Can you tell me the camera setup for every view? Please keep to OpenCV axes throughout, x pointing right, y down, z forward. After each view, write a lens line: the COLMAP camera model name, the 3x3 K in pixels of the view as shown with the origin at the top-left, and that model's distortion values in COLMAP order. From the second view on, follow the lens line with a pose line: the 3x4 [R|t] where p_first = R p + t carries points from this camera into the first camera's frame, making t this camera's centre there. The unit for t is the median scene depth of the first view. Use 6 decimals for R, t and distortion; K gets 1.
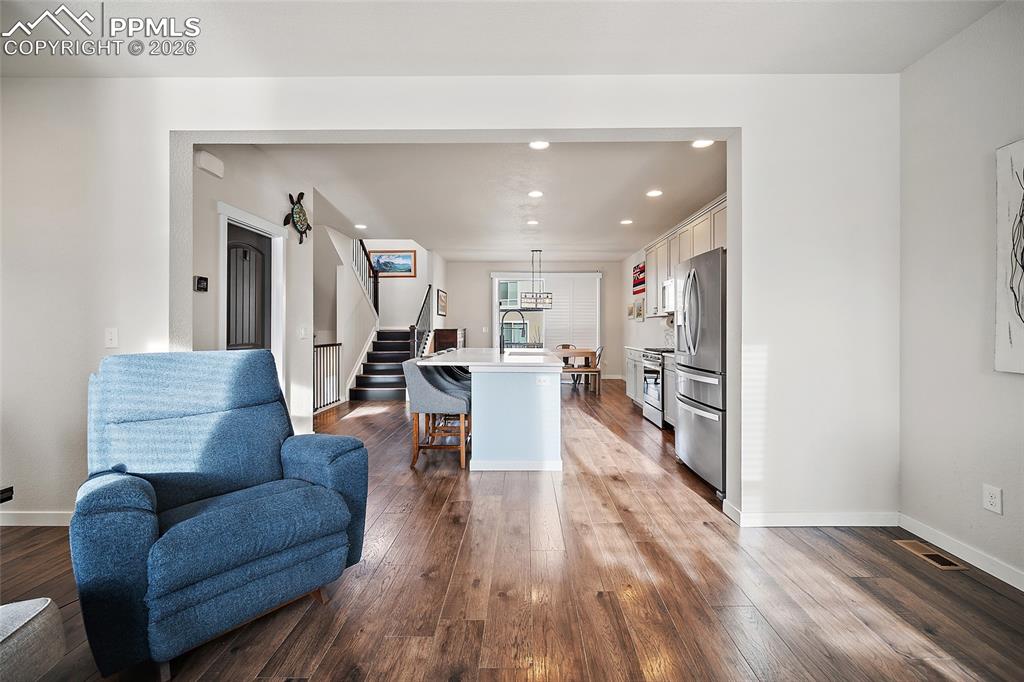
lens RADIAL K [[415.0, 0, 522.9], [0, 415.0, 331.2], [0, 0, 1]] dist [-0.002754, -0.000050]
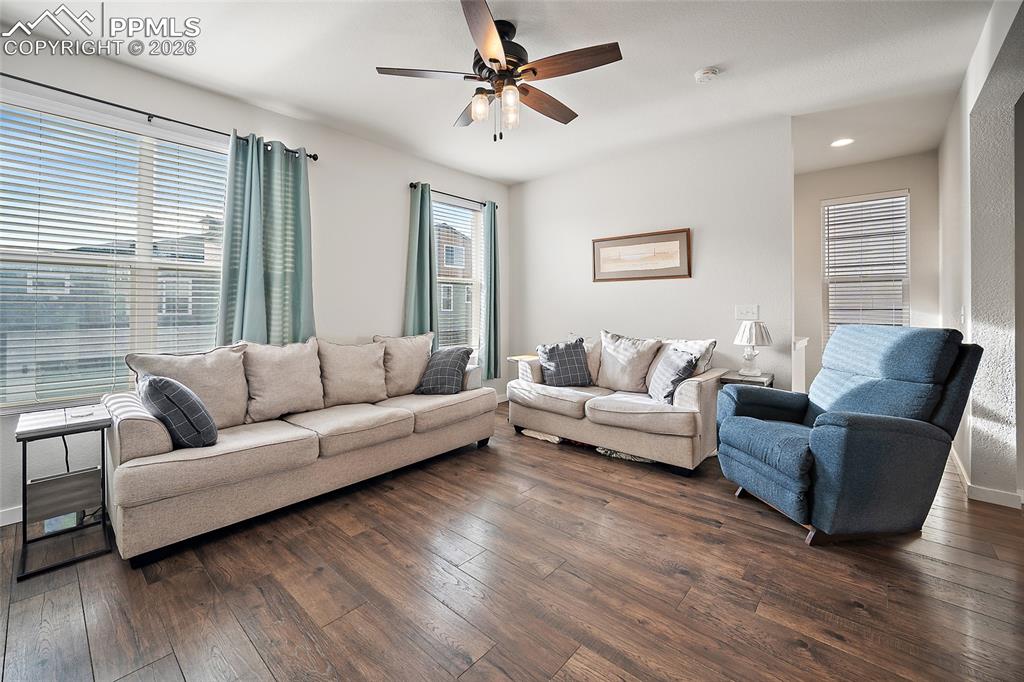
lens RADIAL K [[410.8, 0, 516.1], [0, 410.8, 307.1], [0, 0, 1]] dist [-0.000101, -0.000011]
pose [[-0.654452, 0.001598, -0.756102, 0.221966], [-0.003693, 0.999979, 0.005309, -0.001673], [0.756094, 0.006267, -0.654433, 0.272217]]
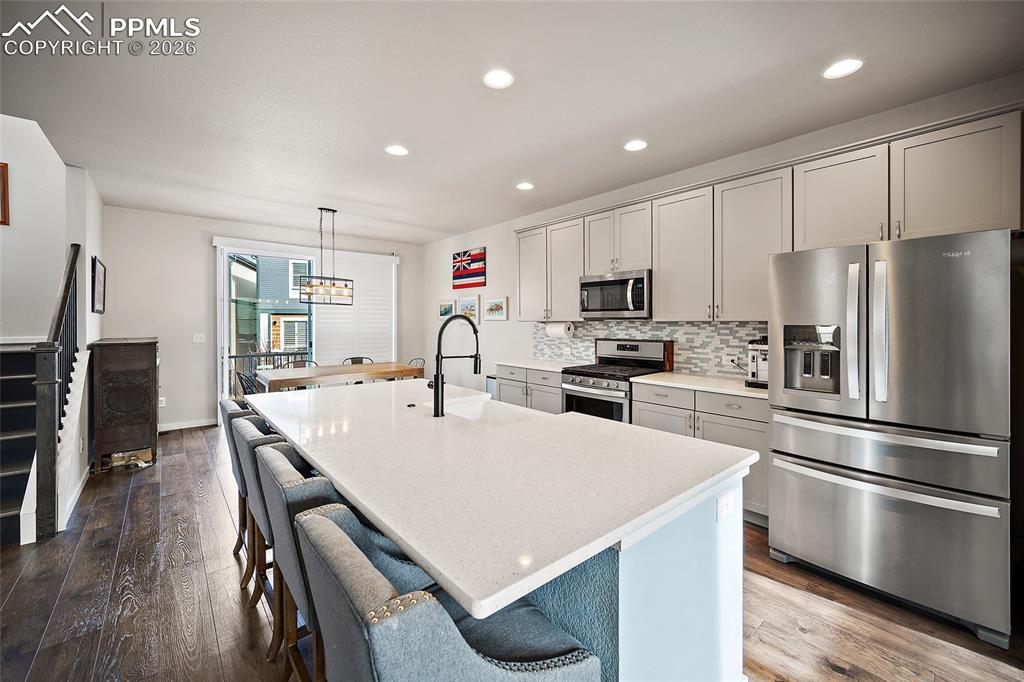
lens RADIAL K [[412.5, 0, 517.9], [0, 412.5, 323.7], [0, 0, 1]] dist [-0.000286, -0.000192]
pose [[0.753084, -0.006119, 0.657896, -0.170457], [0.006496, 0.999977, 0.001864, -0.026745], [-0.657892, 0.002870, 0.753106, 0.386611]]
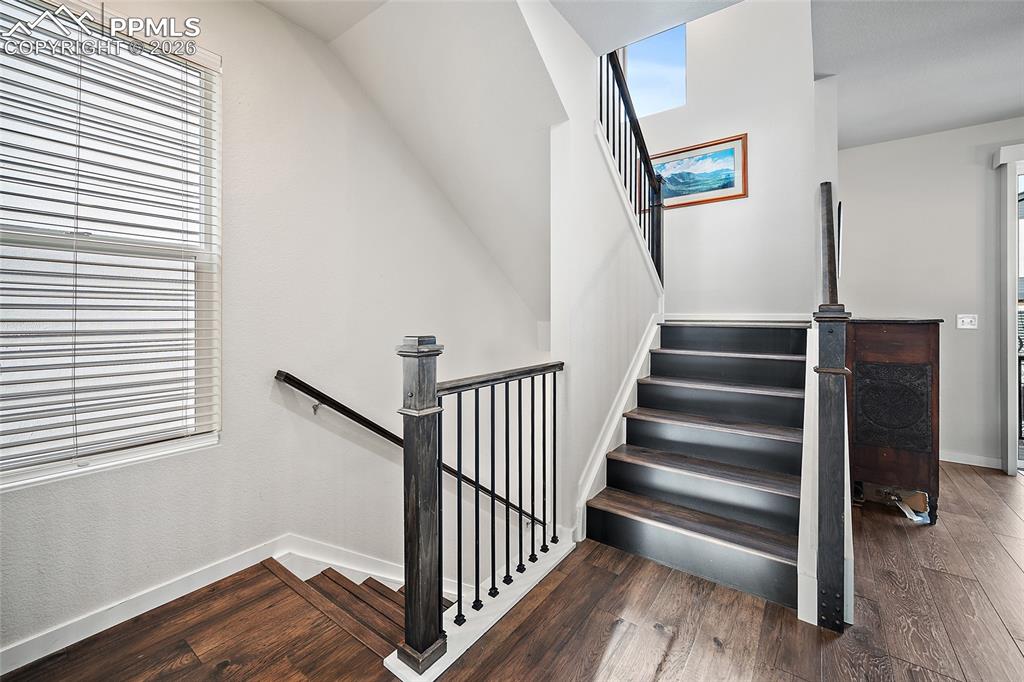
lens RADIAL K [[411.0, 0, 516.9], [0, 411.0, 318.1], [0, 0, 1]] dist [-0.001289, -0.000099]
pose [[0.810429, 0.001784, -0.585833, -0.249809], [-0.003554, 0.999992, -0.001872, -0.005197], [0.585825, 0.003599, 0.810429, 0.645772]]
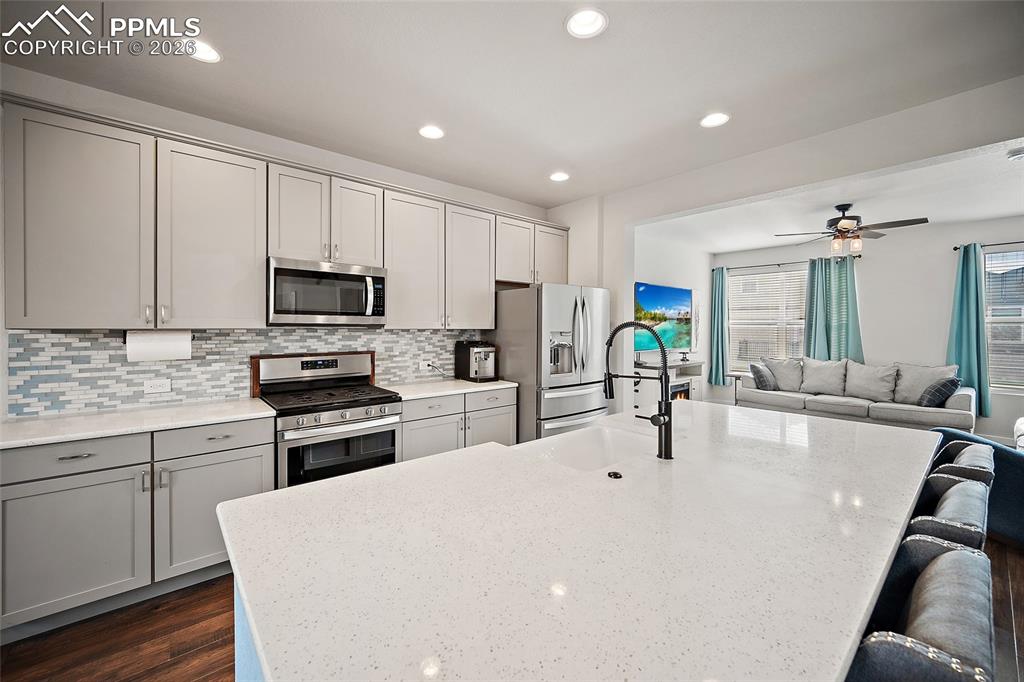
lens RADIAL K [[408.5, 0, 515.2], [0, 408.5, 330.5], [0, 0, 1]] dist [-0.001261, 0.000046]
pose [[-0.654728, -0.006961, 0.755833, -0.133306], [0.002309, 0.999935, 0.011209, -0.030488], [-0.755861, 0.009084, -0.654669, 0.811081]]
